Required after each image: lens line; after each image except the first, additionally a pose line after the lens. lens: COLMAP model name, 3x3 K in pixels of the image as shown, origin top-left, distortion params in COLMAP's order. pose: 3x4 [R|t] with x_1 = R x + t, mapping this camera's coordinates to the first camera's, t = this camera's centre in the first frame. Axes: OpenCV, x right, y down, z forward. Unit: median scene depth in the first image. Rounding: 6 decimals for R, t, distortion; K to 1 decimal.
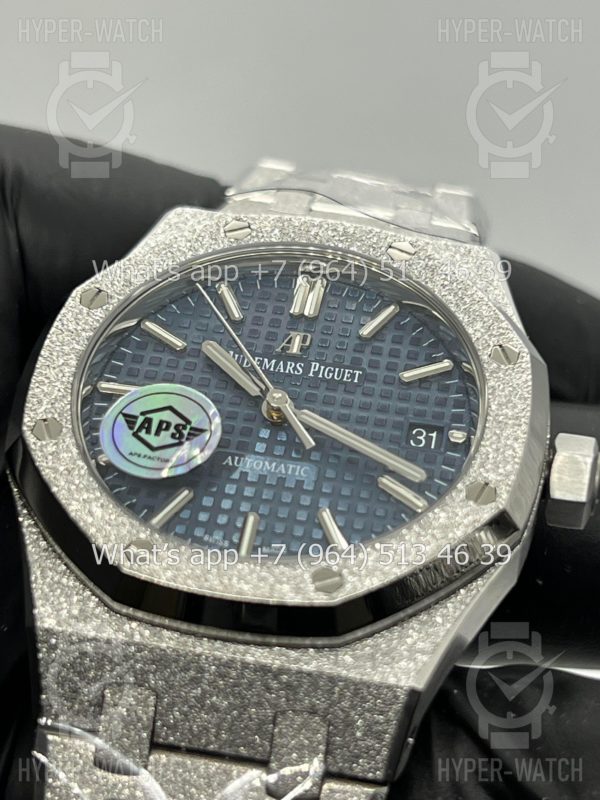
lens RADIAL K [[1907.1, 0, 300.0], [0, 1907.1, 400.0], [0, 0, 1]] dist [0.241943, -0.425377]
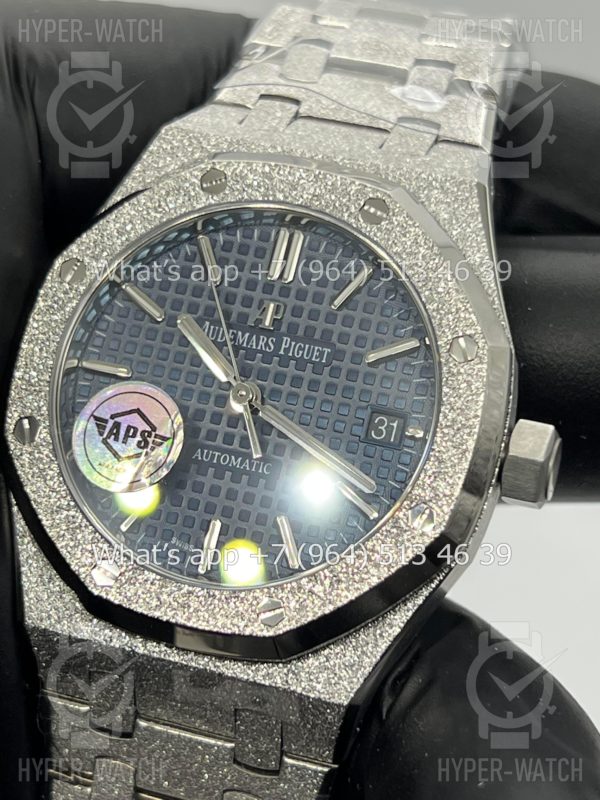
lens RADIAL K [[1907.1, 0, 300.0], [0, 1907.1, 400.0], [0, 0, 1]] dist [0.241943, -0.425377]
pose [[0.982431, 0.018360, -0.185719, 0.214715], [0.063704, 0.902386, 0.426195, -0.443630], [0.175415, -0.430538, 0.885362, 0.089724]]
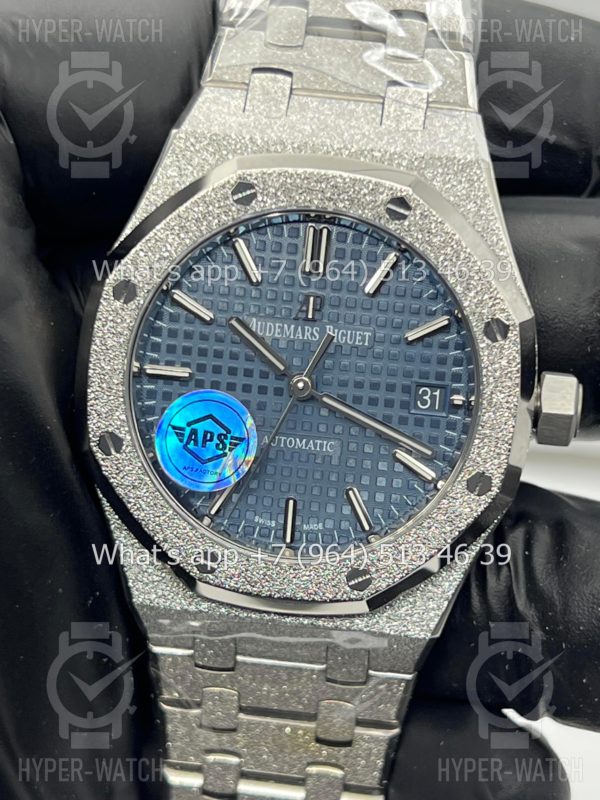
lens RADIAL K [[1907.1, 0, 300.0], [0, 1907.1, 400.0], [0, 0, 1]] dist [0.241943, -0.425377]
pose [[0.994581, -0.086075, -0.058309, 0.055415], [0.102845, 0.732455, 0.673003, -0.786093], [-0.015220, -0.675352, 0.737338, 0.144611]]
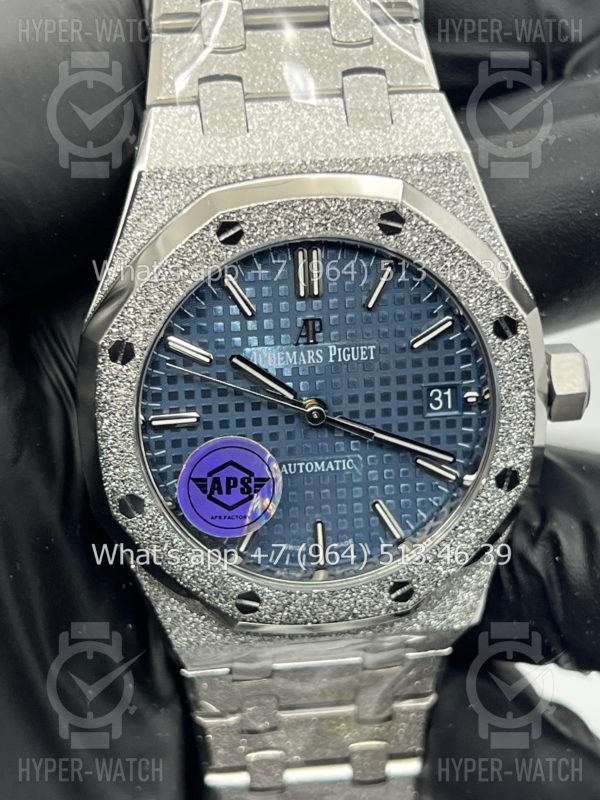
lens RADIAL K [[1907.1, 0, 300.0], [0, 1907.1, 400.0], [0, 0, 1]] dist [0.241943, -0.425377]
pose [[0.965342, -0.253089, 0.063730, -0.091574], [0.095803, 0.570766, 0.815505, -0.939890], [-0.242770, -0.781135, 0.575231, 0.368021]]
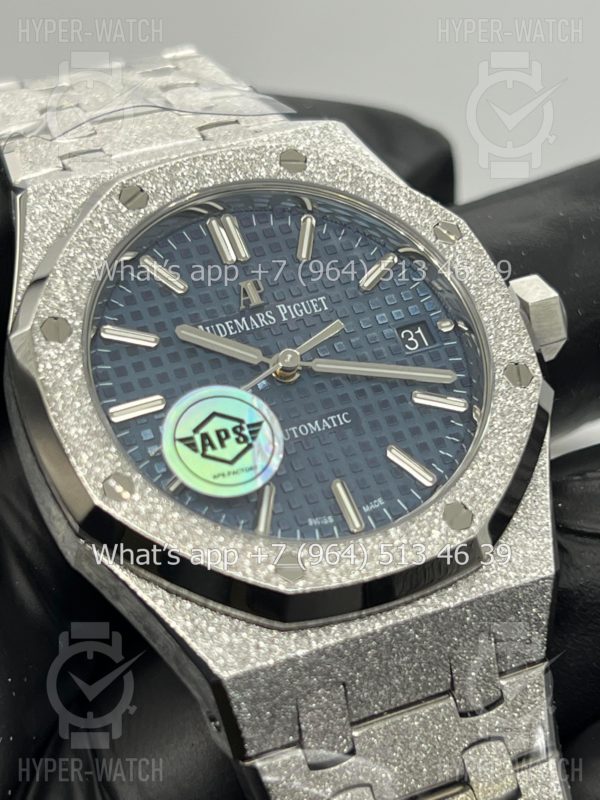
lens RADIAL K [[1907.1, 0, 300.0], [0, 1907.1, 400.0], [0, 0, 1]] dist [0.241943, -0.425377]
pose [[0.819506, -0.399600, 0.410767, -0.430291], [0.291291, 0.907741, 0.301920, -0.284224], [-0.493517, -0.127772, 0.860300, 0.142684]]
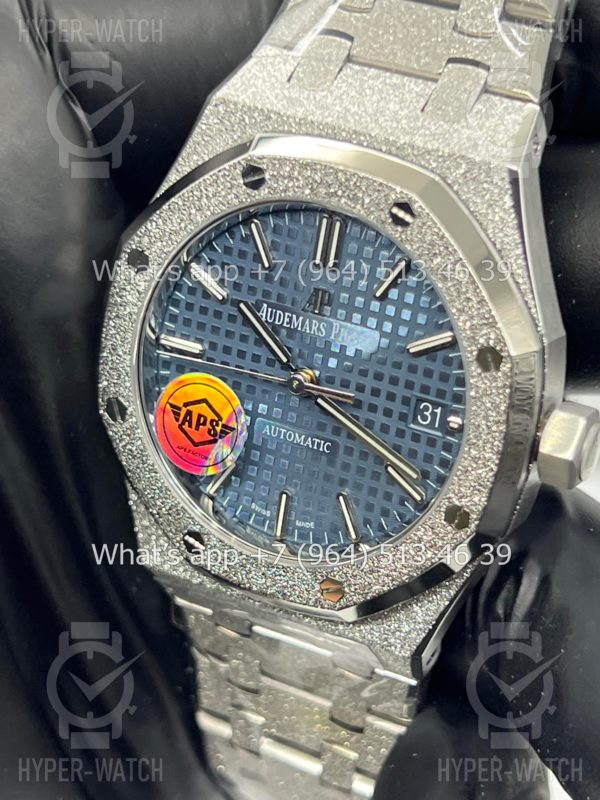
lens RADIAL K [[1907.1, 0, 300.0], [0, 1907.1, 400.0], [0, 0, 1]] dist [0.241943, -0.425377]
pose [[0.907423, 0.076784, -0.413144, 0.454721], [0.270770, 0.645013, 0.714592, -0.796466], [0.321353, -0.760304, 0.564509, 0.376678]]
